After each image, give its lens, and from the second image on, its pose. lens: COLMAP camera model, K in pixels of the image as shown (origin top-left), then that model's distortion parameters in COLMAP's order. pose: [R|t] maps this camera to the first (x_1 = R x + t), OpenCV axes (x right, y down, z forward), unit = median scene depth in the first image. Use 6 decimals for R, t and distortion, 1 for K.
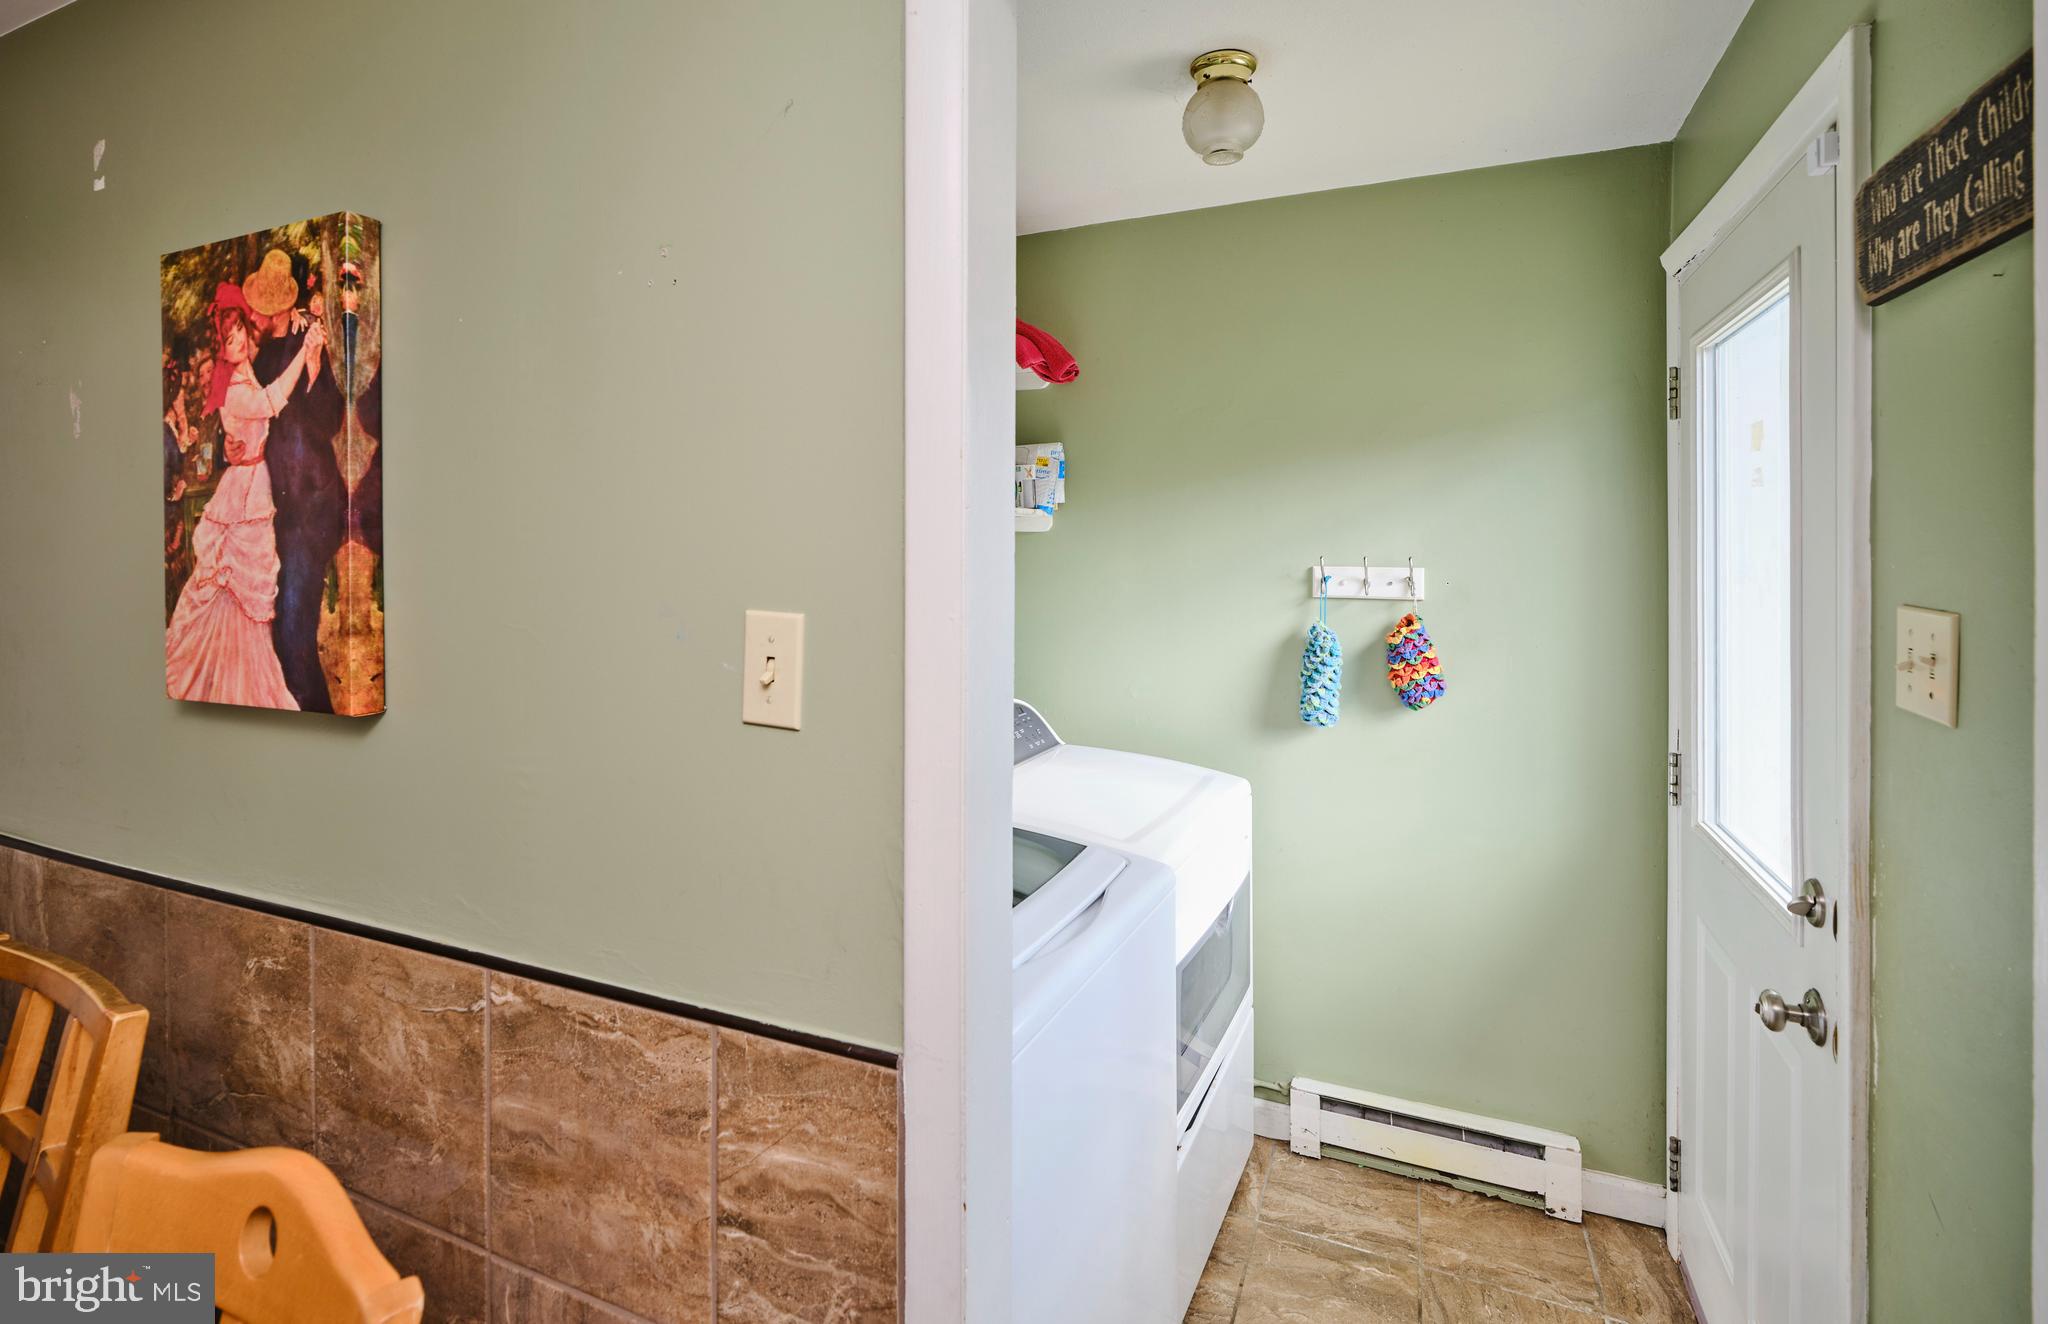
lens RADIAL K [[909.3, 0, 1031.8], [0, 909.3, 541.8], [0, 0, 1]] dist [0.000253, -0.000034]
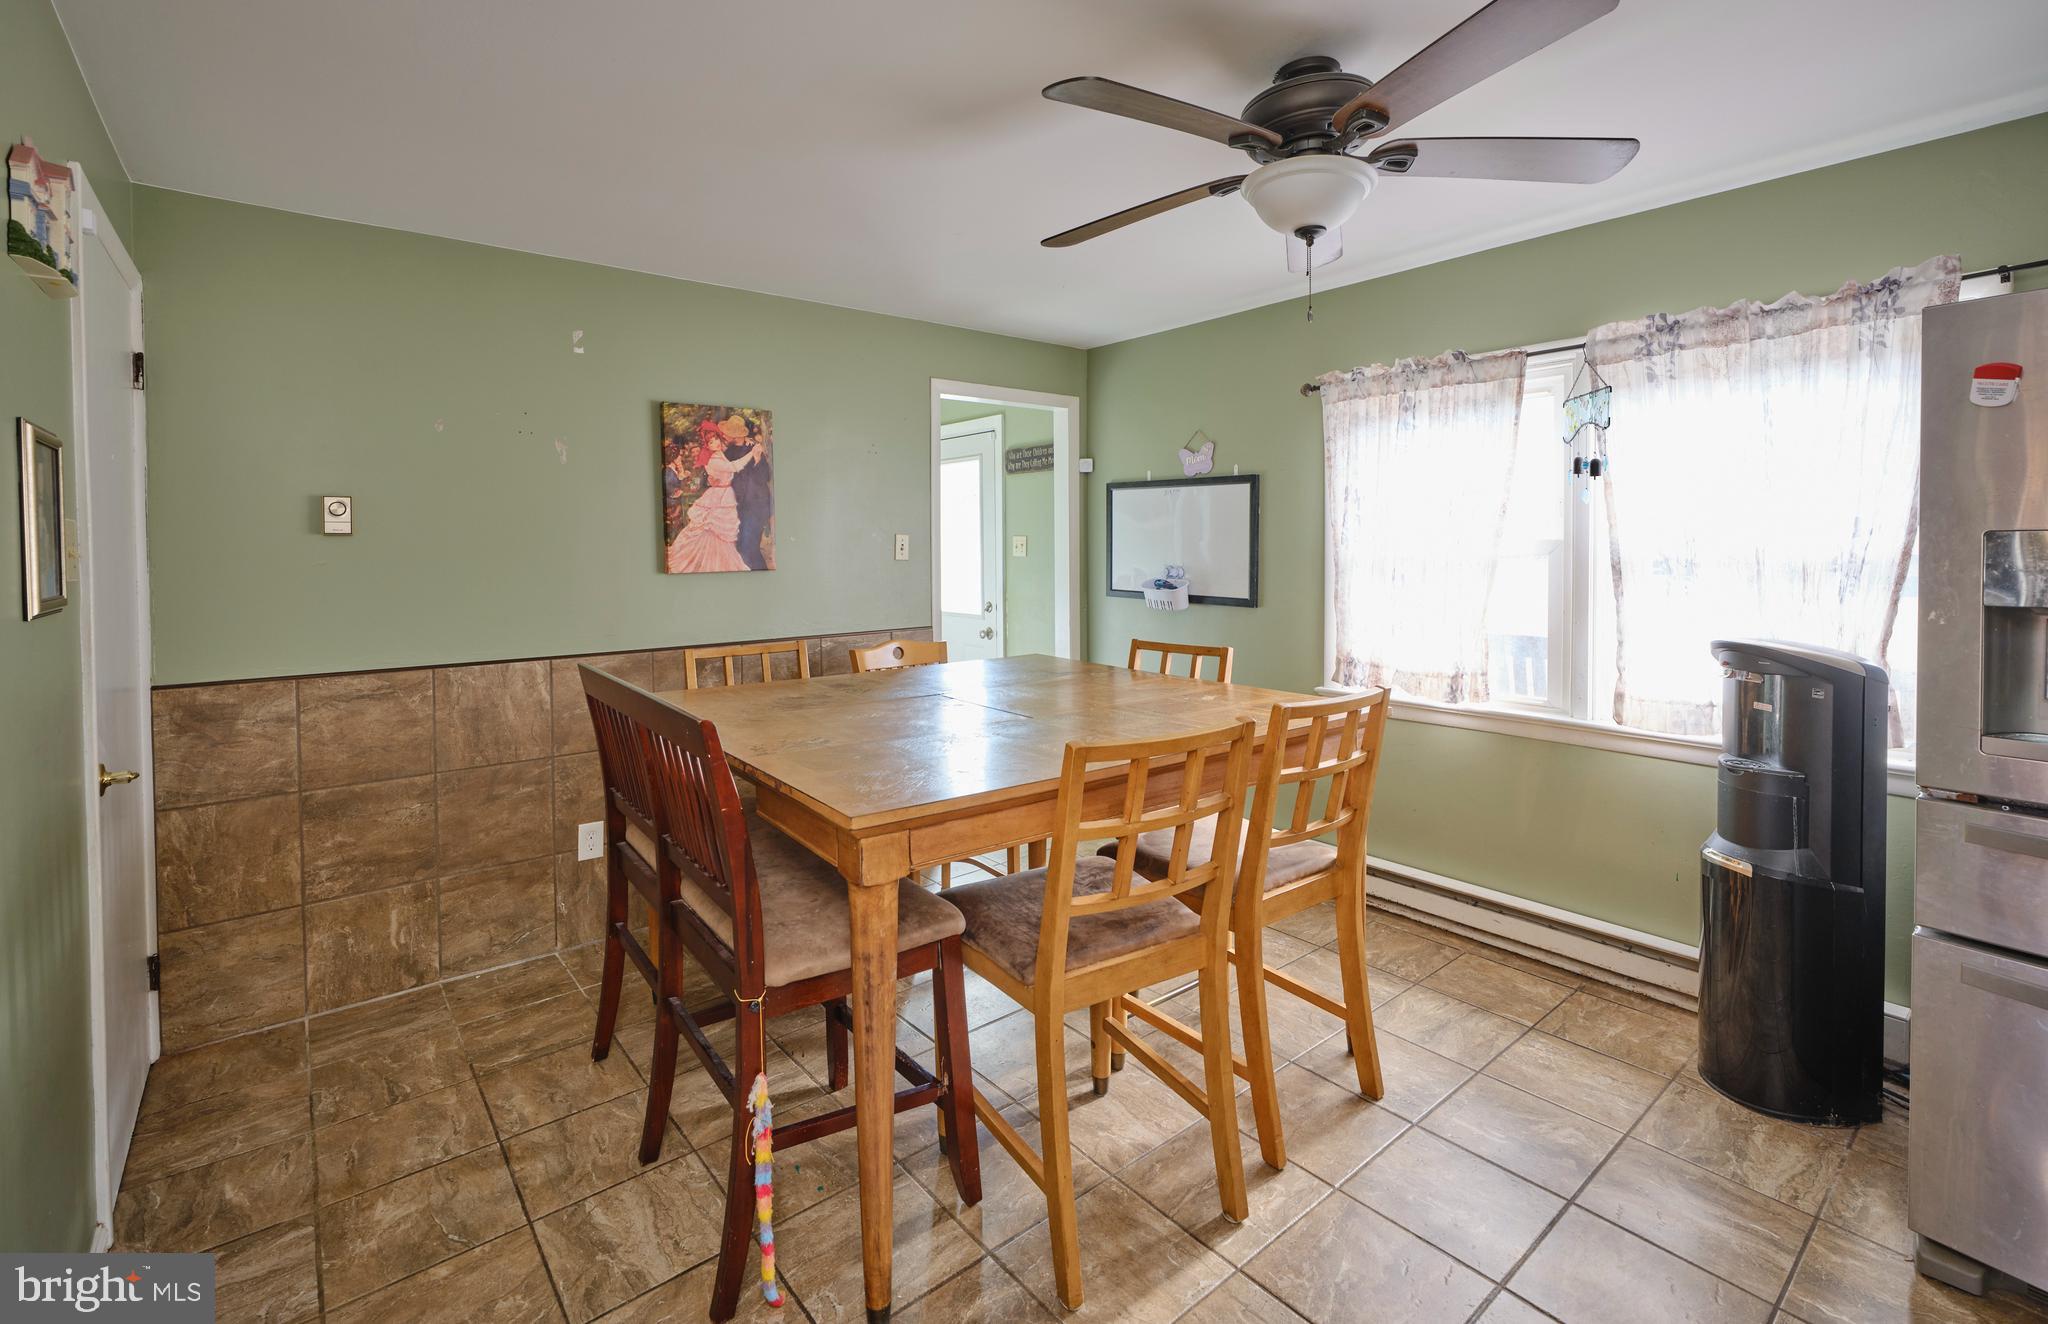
lens RADIAL K [[909.3, 0, 1009.2], [0, 909.3, 566.6], [0, 0, 1]] dist [0.000253, -0.000034]
pose [[0.472408, -0.023279, 0.881073, -3.038174], [0.003537, 0.999693, 0.024516, 0.100363], [-0.881373, -0.008465, 0.472345, -1.184944]]
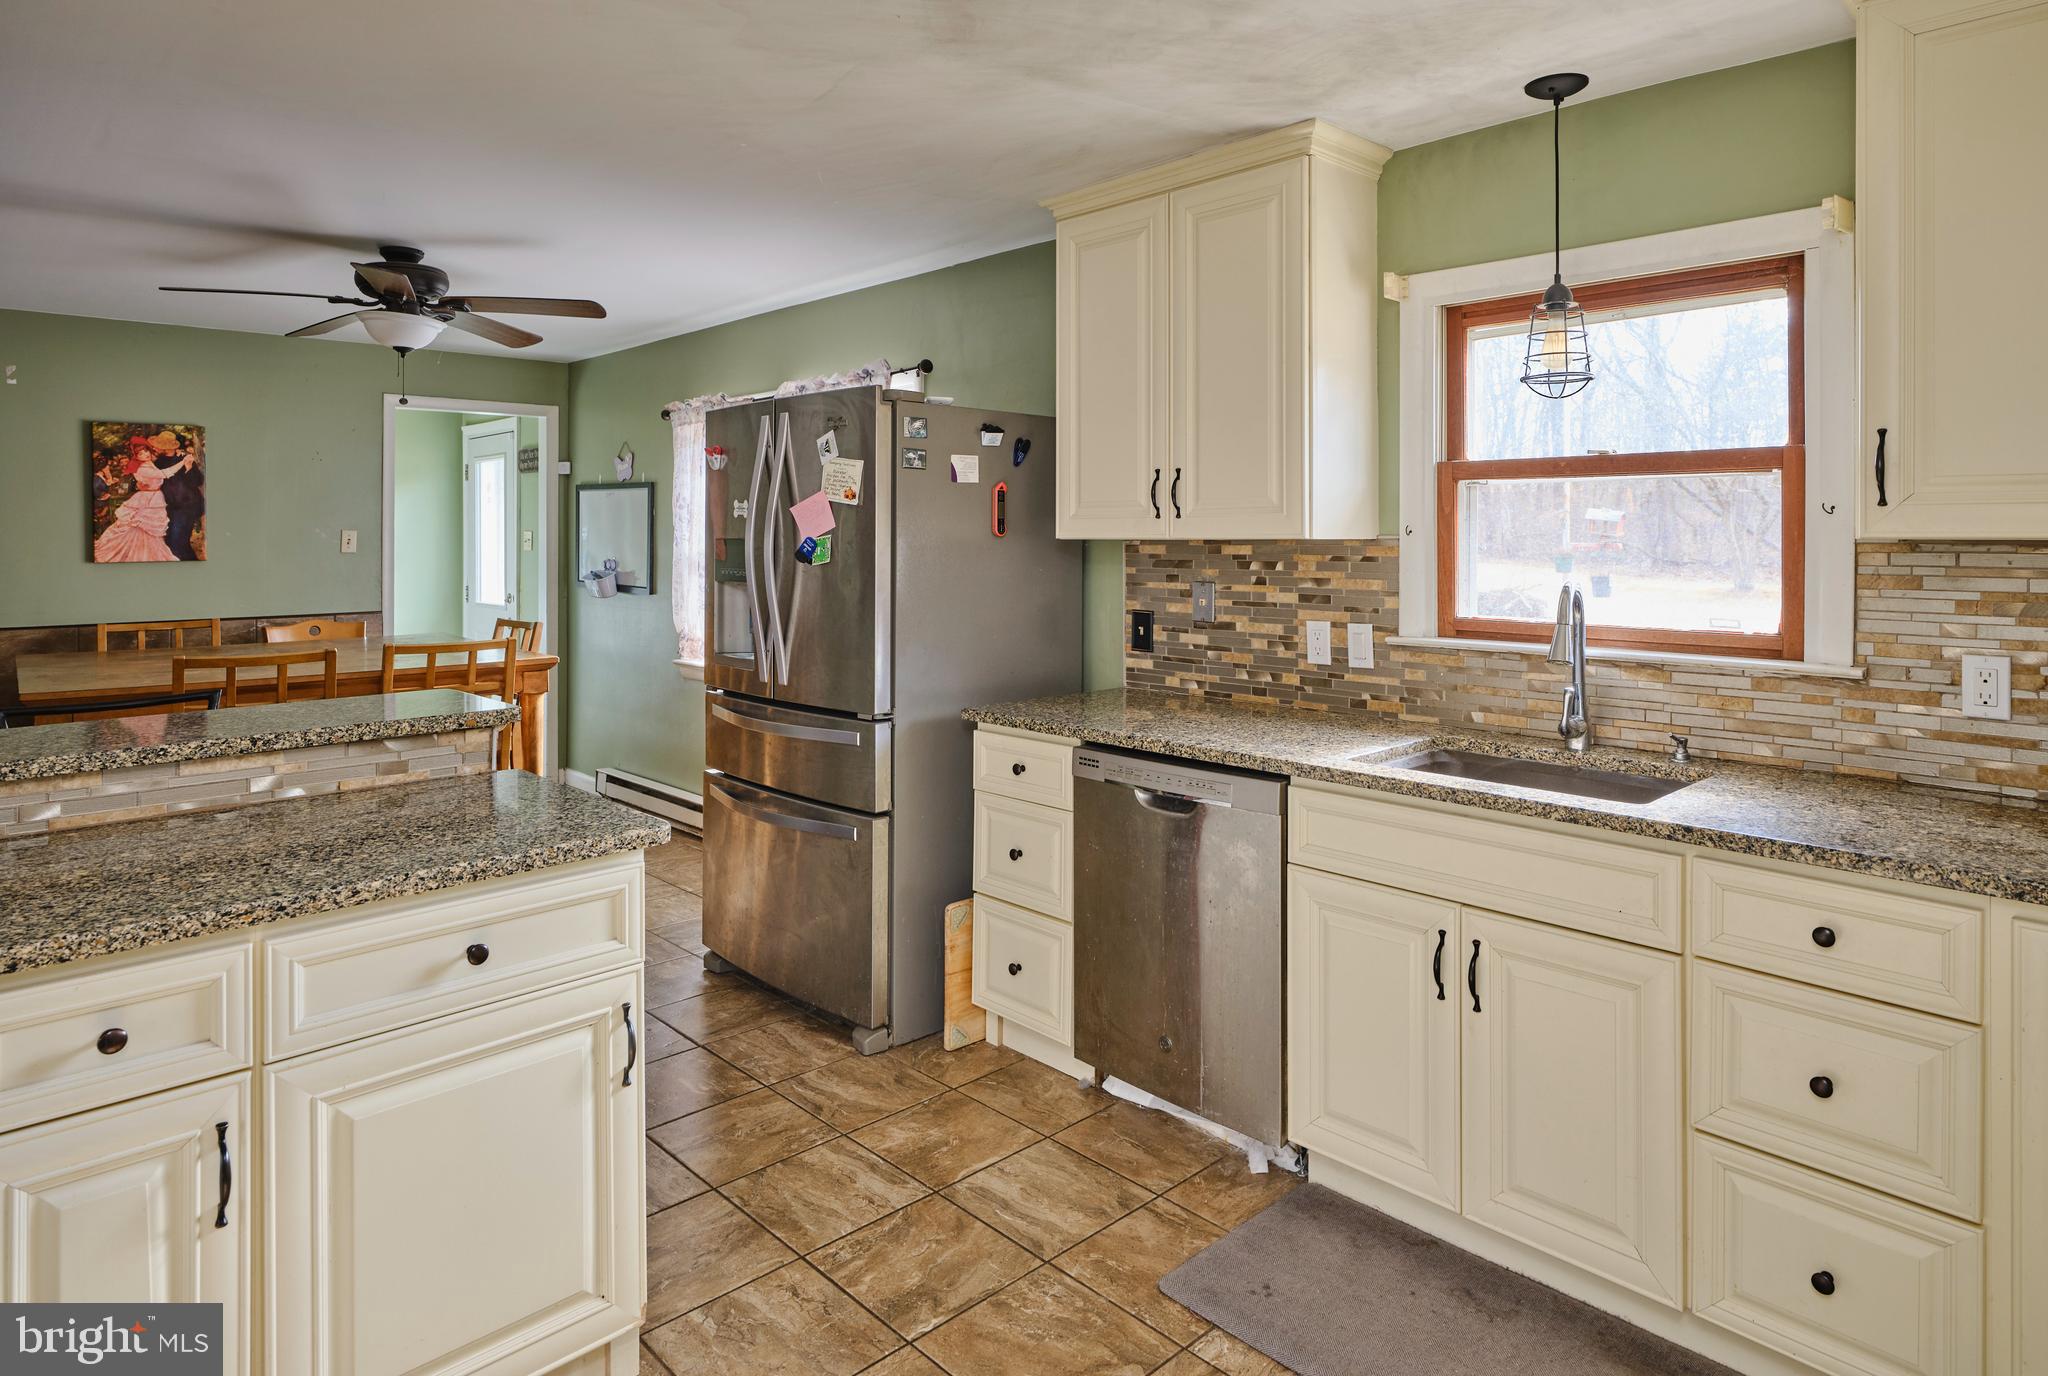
lens RADIAL K [[1194.3, 0, 1025.7], [0, 1194.3, 529.0], [0, 0, 1]] dist [-0.004471, -0.001424]
pose [[0.394925, 0.005468, 0.918697, -3.786078], [-0.001388, 0.999985, -0.005355, 0.080080], [-0.918712, 0.000840, 0.394927, -3.920611]]
